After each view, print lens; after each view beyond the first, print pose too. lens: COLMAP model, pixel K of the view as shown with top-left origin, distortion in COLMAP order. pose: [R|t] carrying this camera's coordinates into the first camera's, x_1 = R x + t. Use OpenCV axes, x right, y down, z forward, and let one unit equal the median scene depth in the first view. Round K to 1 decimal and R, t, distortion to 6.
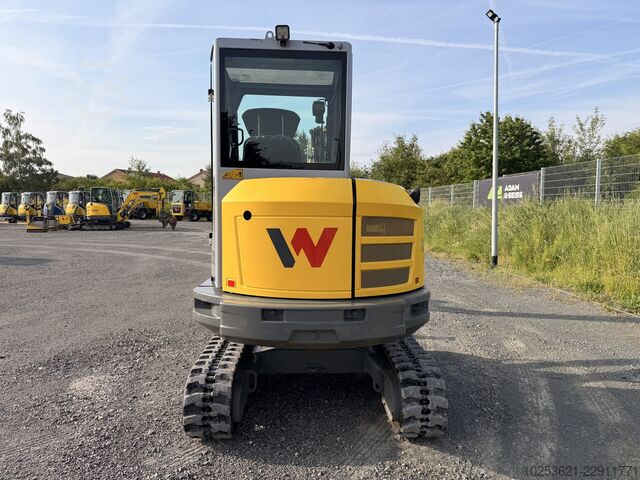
lens RADIAL K [[469.8, 0, 329.7], [0, 469.8, 241.1], [0, 0, 1]] dist [0.026741, -0.037528]
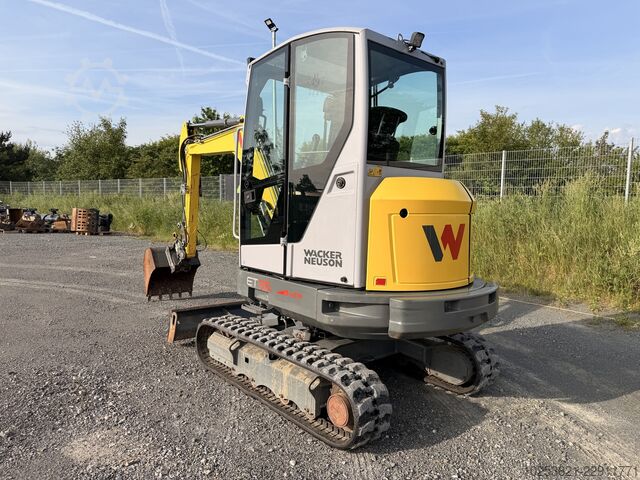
lens RADIAL K [[469.8, 0, 316.3], [0, 469.8, 236.6], [0, 0, 1]] dist [0.026741, -0.037528]
pose [[0.772538, -0.034574, 0.634026, -0.159615], [0.028205, 0.999399, 0.020131, -0.004850], [-0.634342, 0.002331, 0.773049, 0.054502]]
